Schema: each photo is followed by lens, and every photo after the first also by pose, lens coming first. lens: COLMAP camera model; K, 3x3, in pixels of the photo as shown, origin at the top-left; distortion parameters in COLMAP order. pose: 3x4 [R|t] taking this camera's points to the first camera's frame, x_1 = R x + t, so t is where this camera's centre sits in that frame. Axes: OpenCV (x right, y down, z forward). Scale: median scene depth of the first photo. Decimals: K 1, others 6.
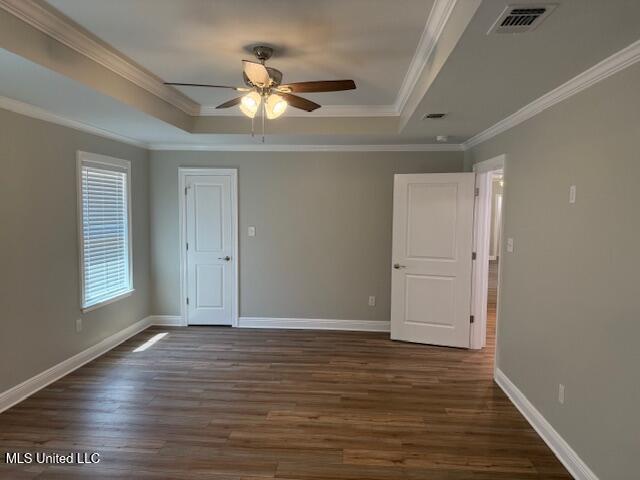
lens RADIAL K [[447.7, 0, 320.0], [0, 447.7, 240.0], [0, 0, 1]] dist [0.060424, -0.076295]
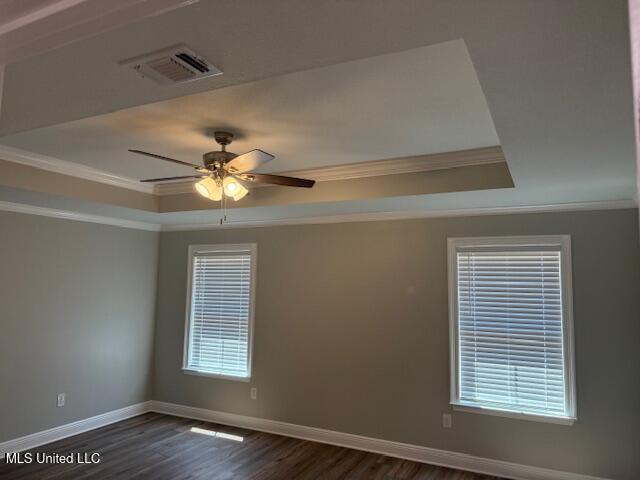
lens RADIAL K [[447.7, 0, 320.0], [0, 447.7, 240.0], [0, 0, 1]] dist [0.060424, -0.076295]
pose [[-0.367569, -0.103122, -0.924261, 0.475839], [-0.085152, 0.993390, -0.076971, -0.090339], [0.926090, 0.050411, -0.373920, 1.085757]]
